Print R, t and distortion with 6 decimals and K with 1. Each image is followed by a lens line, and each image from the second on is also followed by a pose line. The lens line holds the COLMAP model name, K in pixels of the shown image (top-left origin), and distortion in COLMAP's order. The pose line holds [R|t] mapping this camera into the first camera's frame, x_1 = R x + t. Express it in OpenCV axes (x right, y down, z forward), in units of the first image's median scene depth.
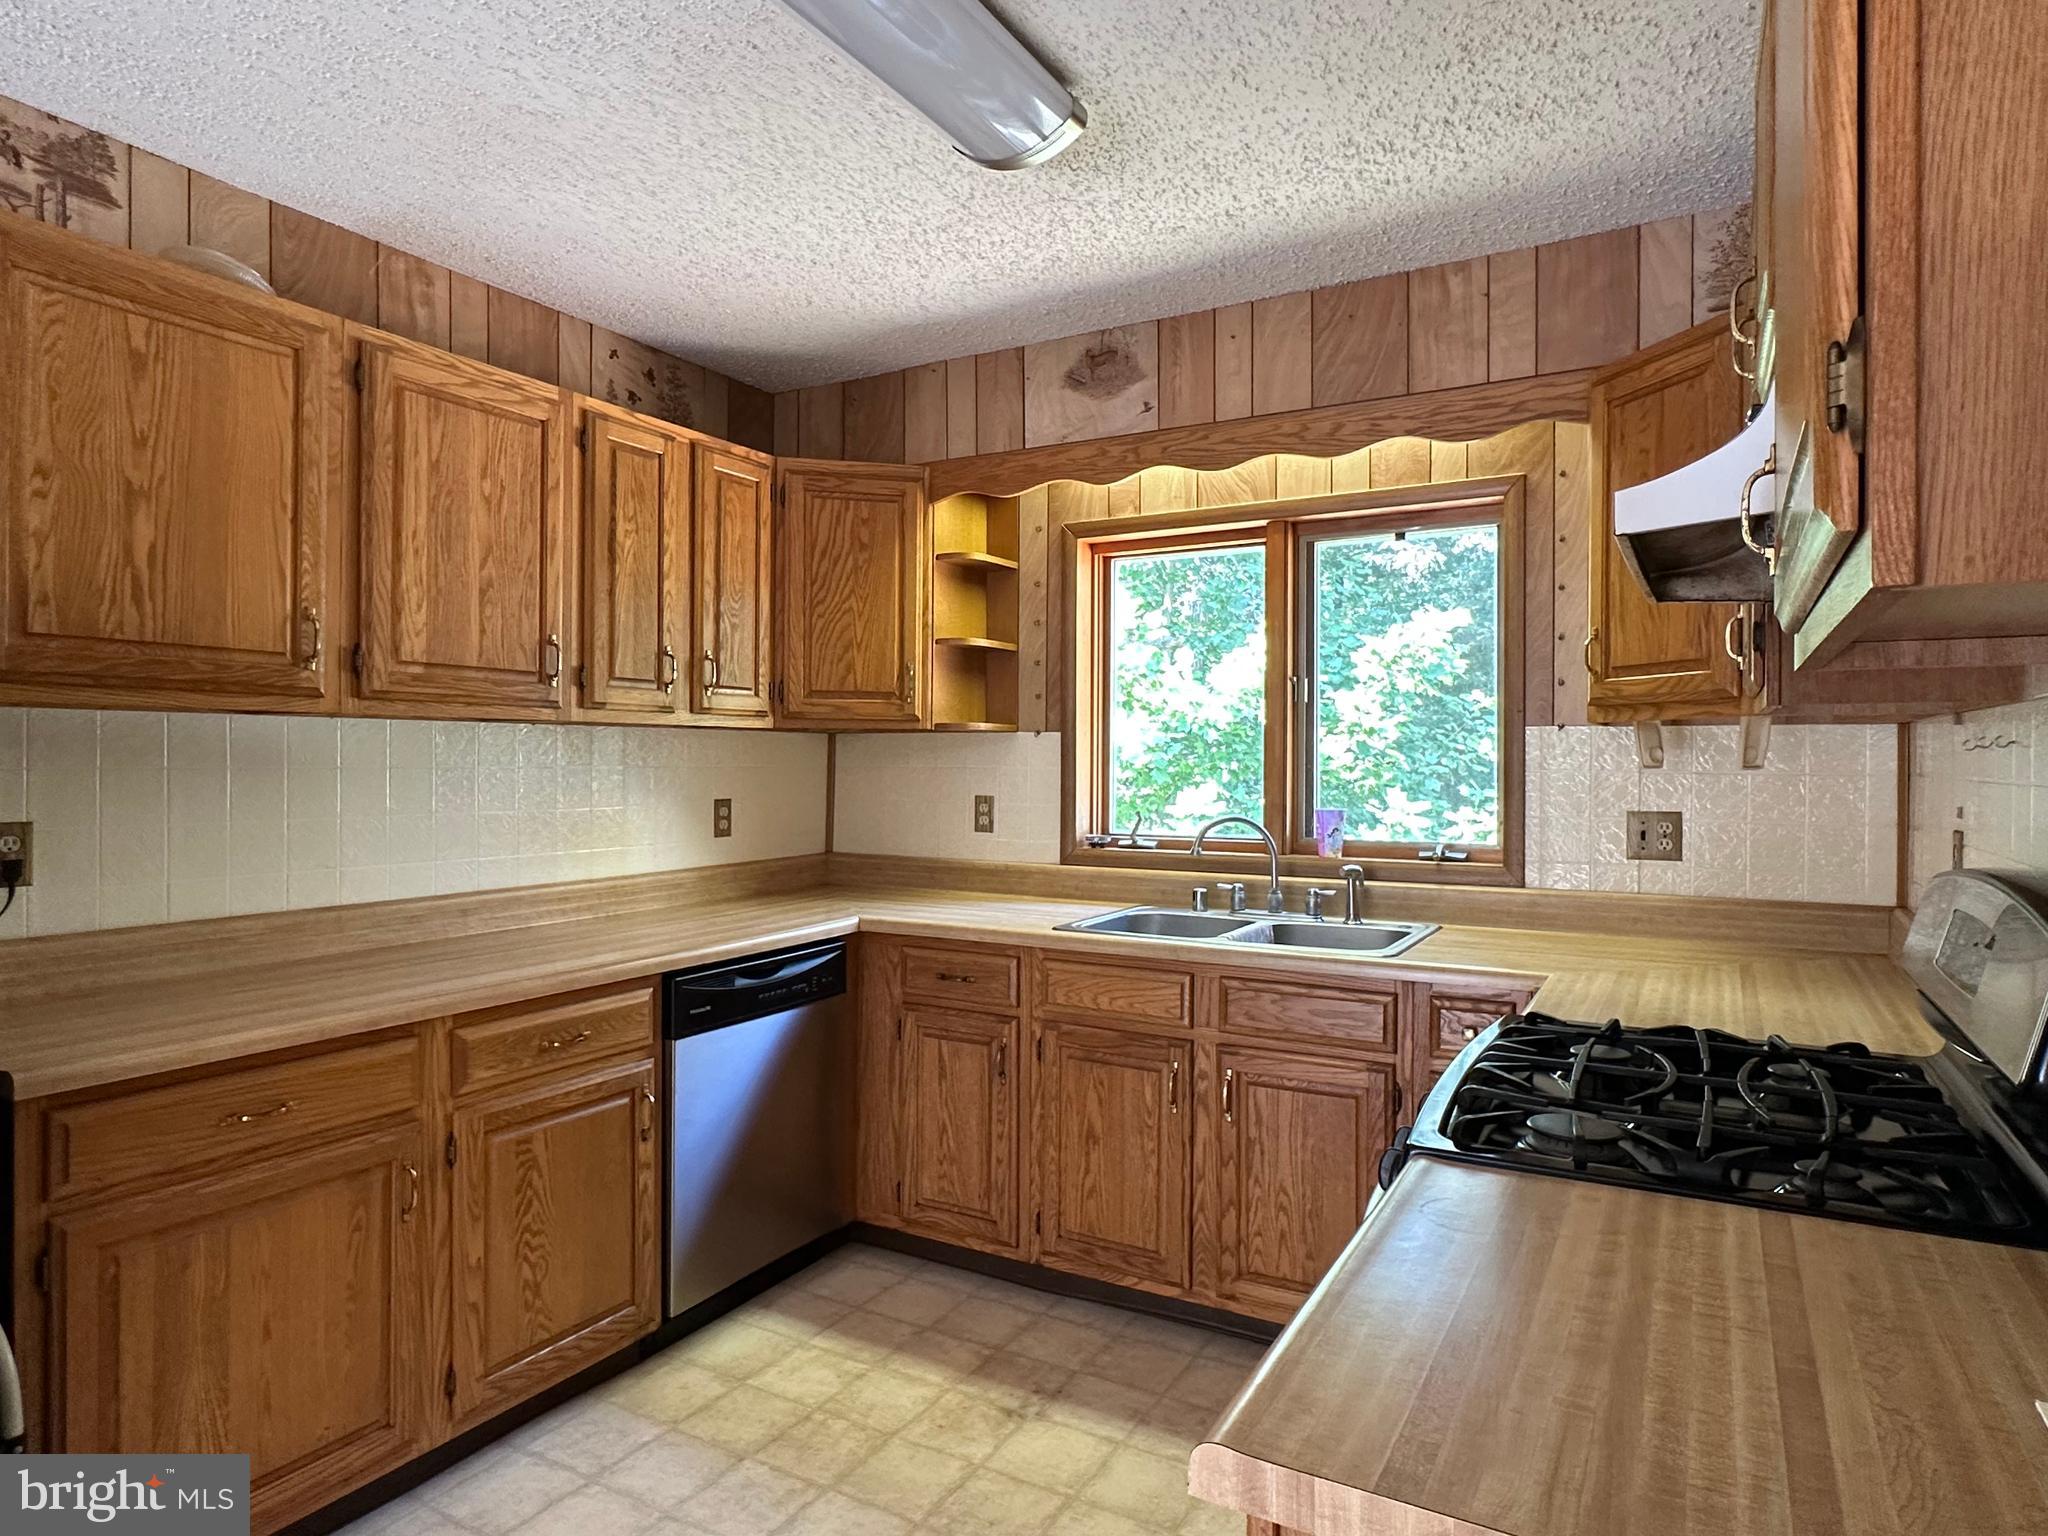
lens RADIAL K [[1200.7, 0, 1019.4], [0, 1200.7, 763.9], [0, 0, 1]] dist [-0.006092, 0.001863]
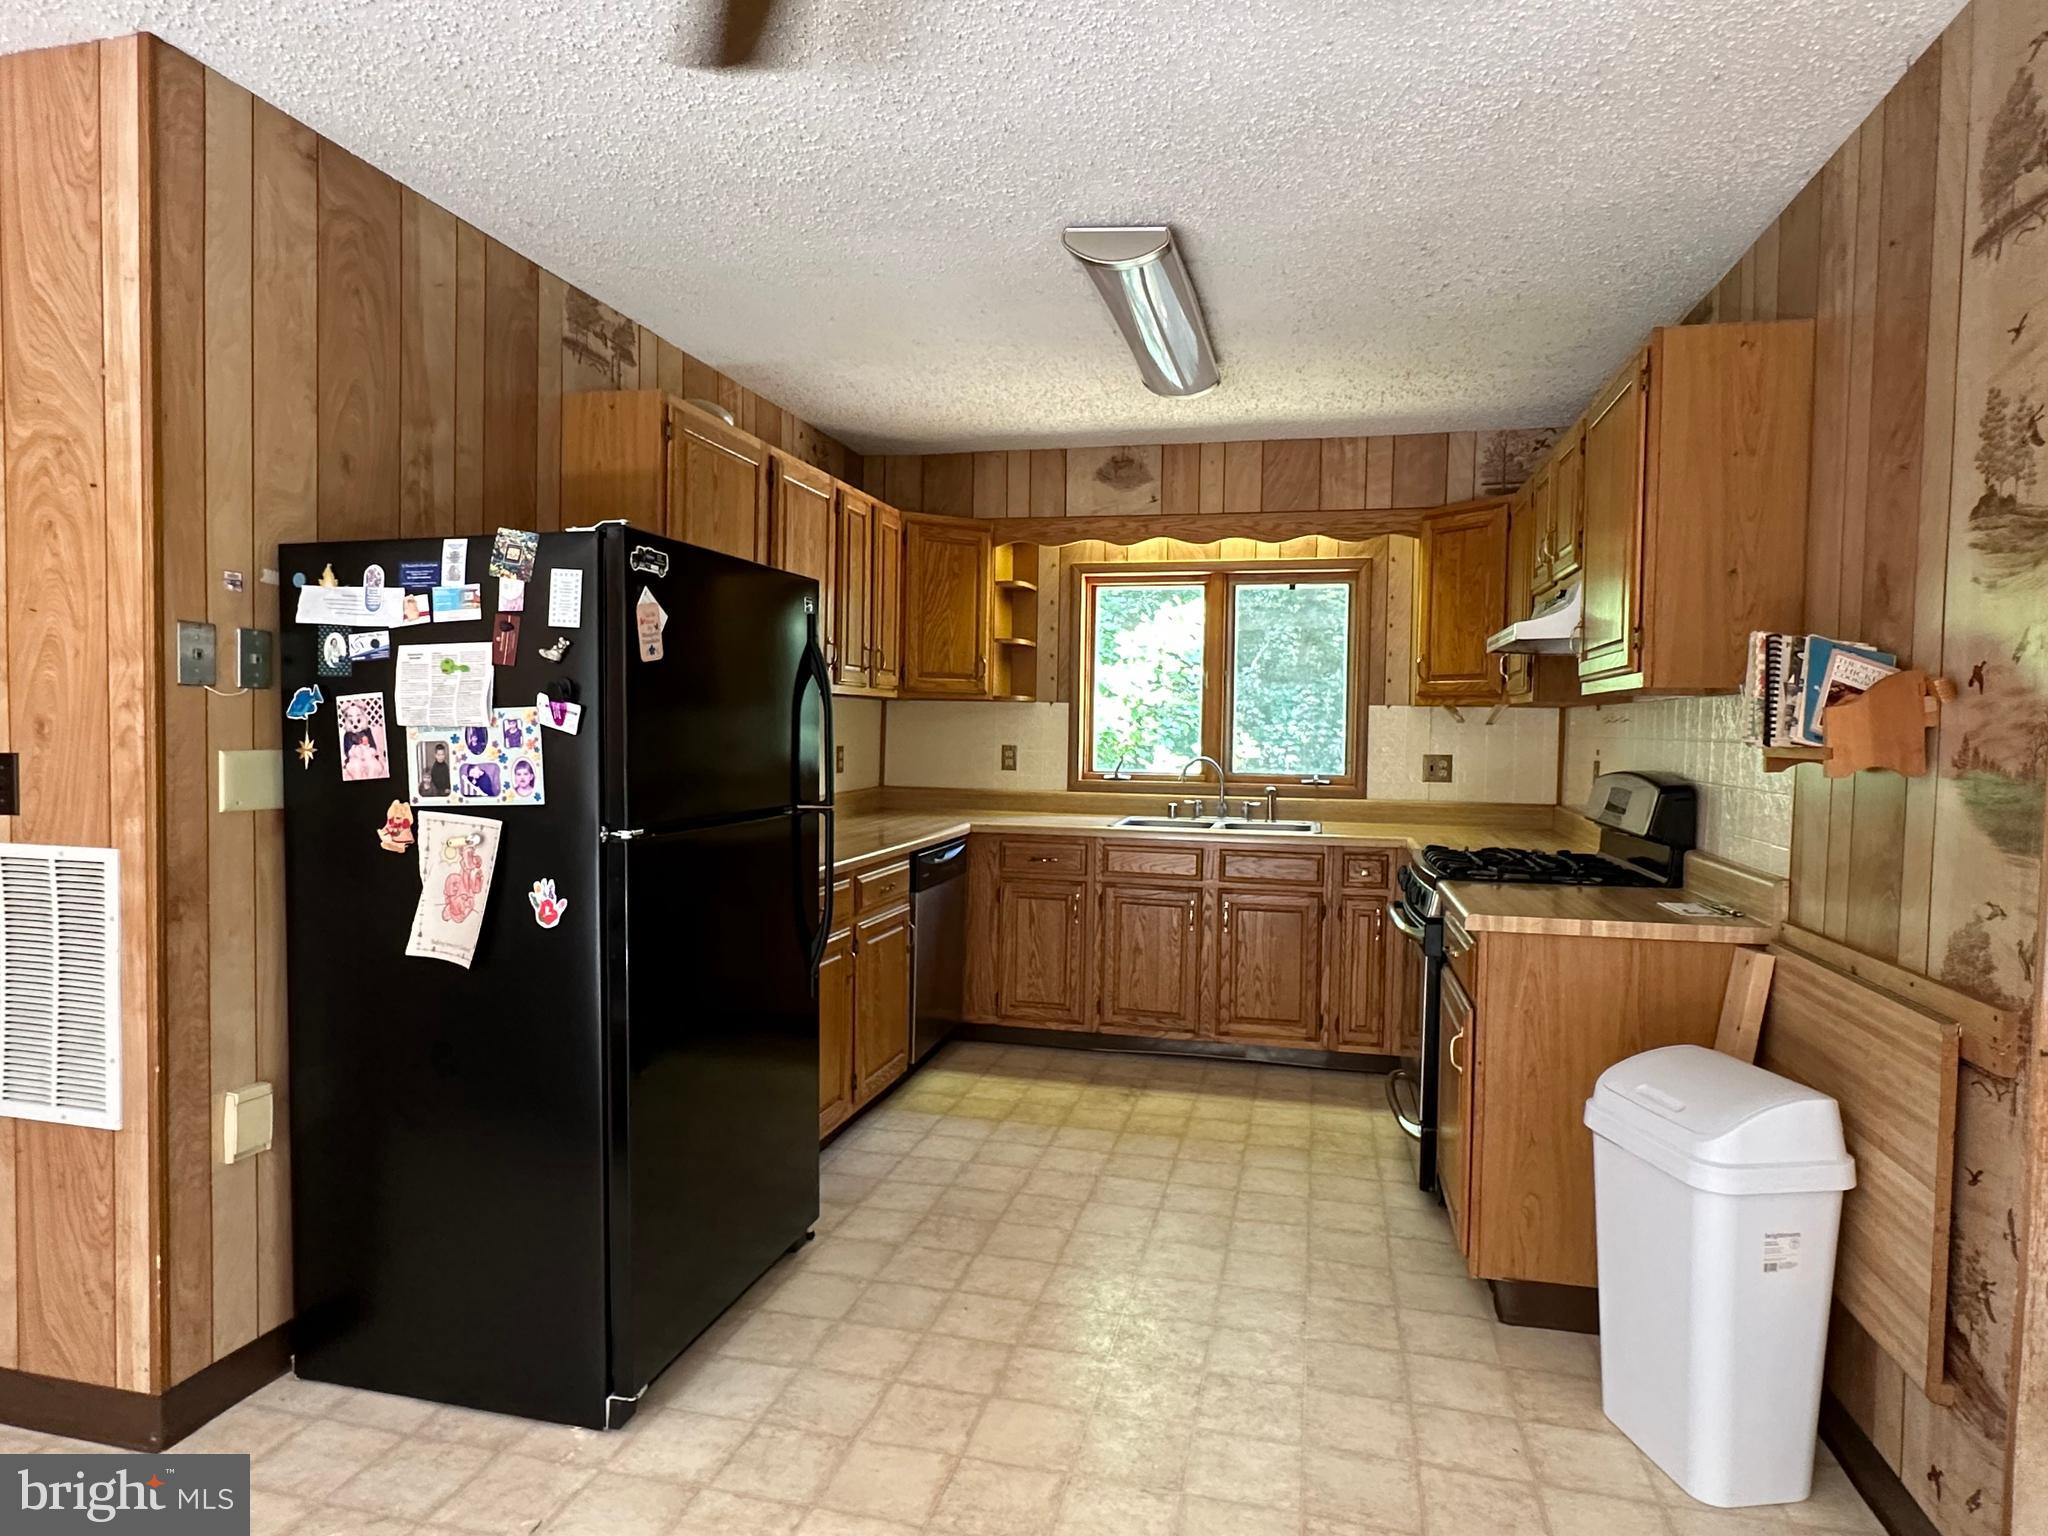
lens RADIAL K [[1200.7, 0, 1011.0], [0, 1200.7, 770.9], [0, 0, 1]] dist [-0.006092, 0.001863]
pose [[0.962318, 0.000790, 0.271925, -0.532112], [-0.011111, 0.999275, 0.036418, 0.005311], [-0.271699, -0.038067, 0.961629, -0.510900]]
